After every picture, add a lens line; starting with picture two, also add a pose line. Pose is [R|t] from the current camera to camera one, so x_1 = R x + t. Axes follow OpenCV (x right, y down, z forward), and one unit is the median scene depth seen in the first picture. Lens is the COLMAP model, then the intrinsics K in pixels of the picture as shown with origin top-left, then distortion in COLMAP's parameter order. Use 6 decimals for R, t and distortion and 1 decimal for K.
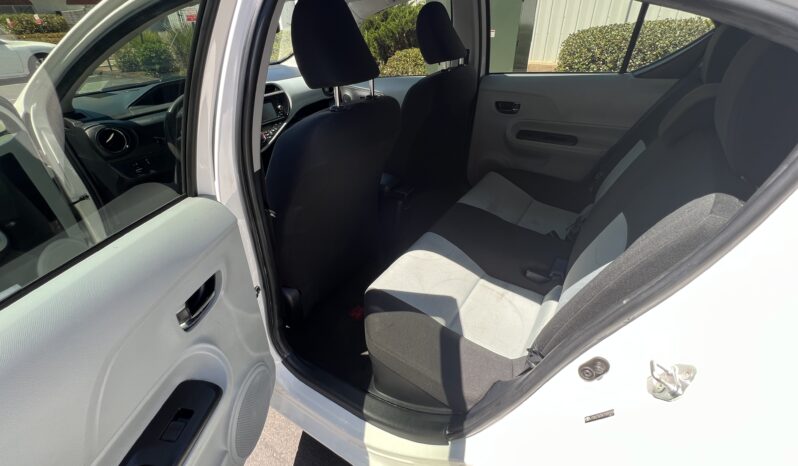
lens RADIAL K [[359.8, 0, 398.4], [0, 359.8, 234.3], [0, 0, 1]] dist [-0.007310, 0.002114]
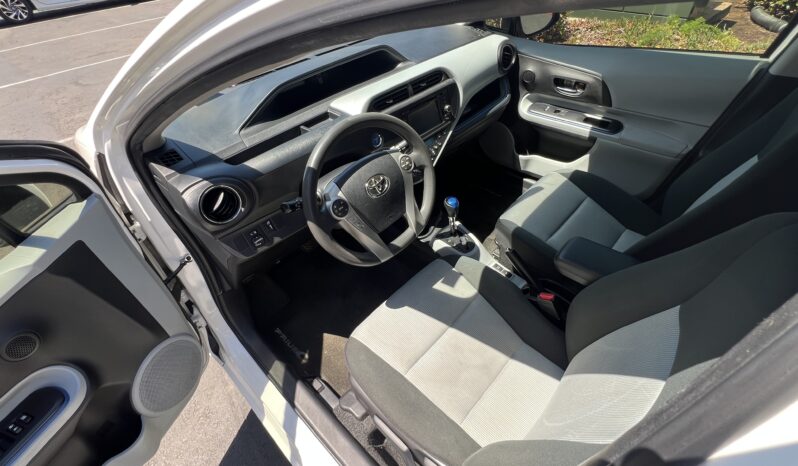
lens RADIAL K [[359.8, 0, 398.8], [0, 359.8, 235.3], [0, 0, 1]] dist [-0.007310, 0.002114]
pose [[0.979459, 0.105031, -0.172127, -0.351720], [-0.069138, 0.976812, 0.202626, -0.322389], [0.189418, -0.186564, 0.964010, 0.410195]]
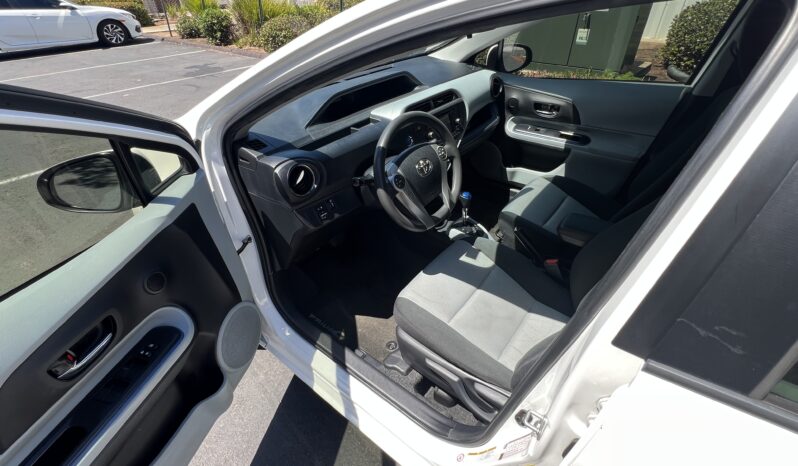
lens RADIAL K [[359.8, 0, 398.7], [0, 359.8, 235.6], [0, 0, 1]] dist [-0.007310, 0.002114]
pose [[0.994418, 0.065265, -0.082907, -0.474252], [-0.058659, 0.995087, 0.079754, -0.197642], [0.087705, -0.074446, 0.993361, 0.230853]]
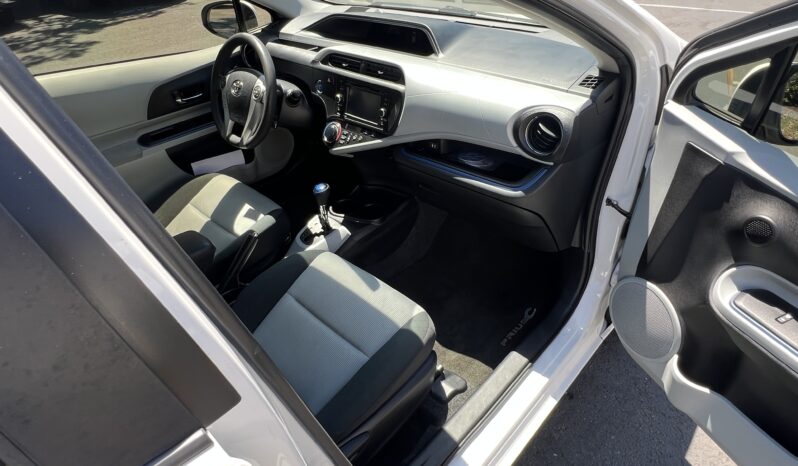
lens RADIAL K [[447.1, 0, 398.3], [0, 447.1, 239.4], [0, 0, 1]] dist [-0.004944, -0.001063]
pose [[-0.195267, 0.625909, -0.755055, 0.357858], [-0.459889, 0.621551, 0.634174, -0.839528], [0.866241, 0.471075, 0.166480, 1.263231]]
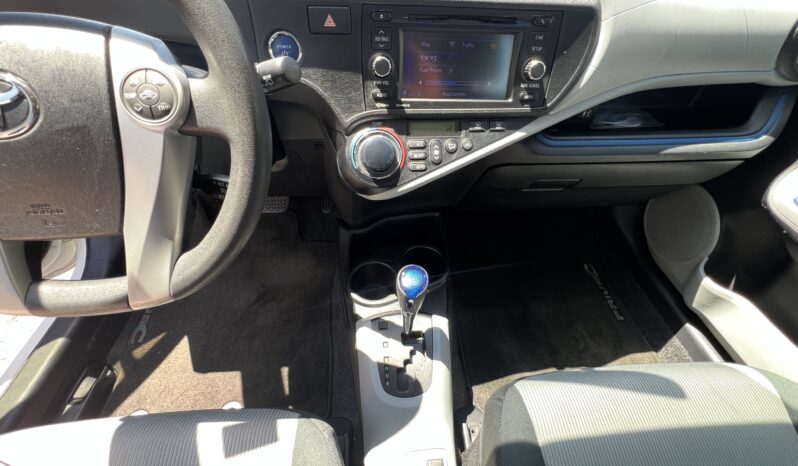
lens RADIAL K [[340.2, 0, 399.4], [0, 340.2, 232.0], [0, 0, 1]] dist [-0.001789, -0.000714]
pose [[0.602701, 0.602904, -0.522741, -0.250386], [-0.476996, 0.797373, 0.369691, -0.387238], [0.639708, 0.026532, 0.768160, 0.976139]]
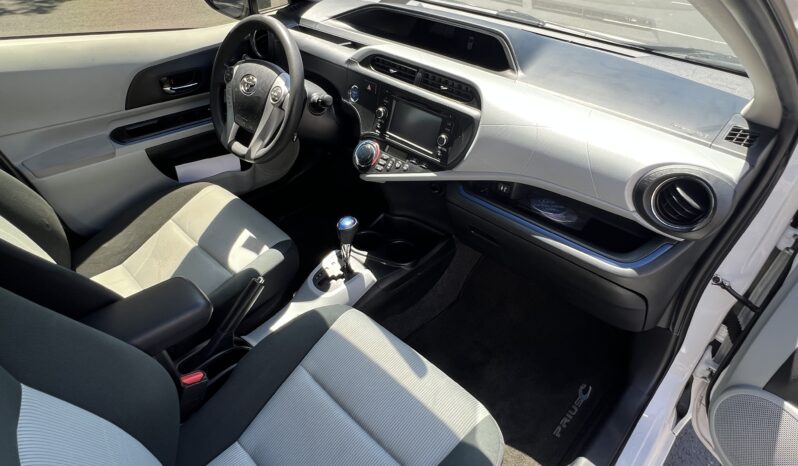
lens RADIAL K [[447.1, 0, 396.4], [0, 447.1, 236.8], [0, 0, 1]] dist [-0.004944, -0.001063]
pose [[-0.197315, 0.617826, -0.761156, 0.176908], [-0.549108, 0.573544, 0.607888, -0.719794], [0.812125, 0.537902, 0.226085, 1.140040]]
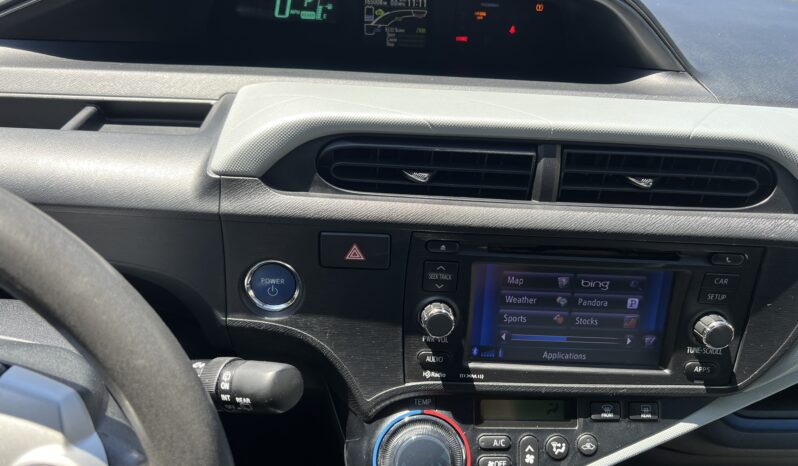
lens RADIAL K [[615.9, 0, 399.2], [0, 615.9, 231.5], [0, 0, 1]] dist [0.032470, -0.029086]
pose [[0.545370, 0.518233, -0.658791, -0.327272], [-0.503722, 0.830841, 0.236576, -0.477931], [0.669952, 0.202826, 0.714161, 0.951236]]
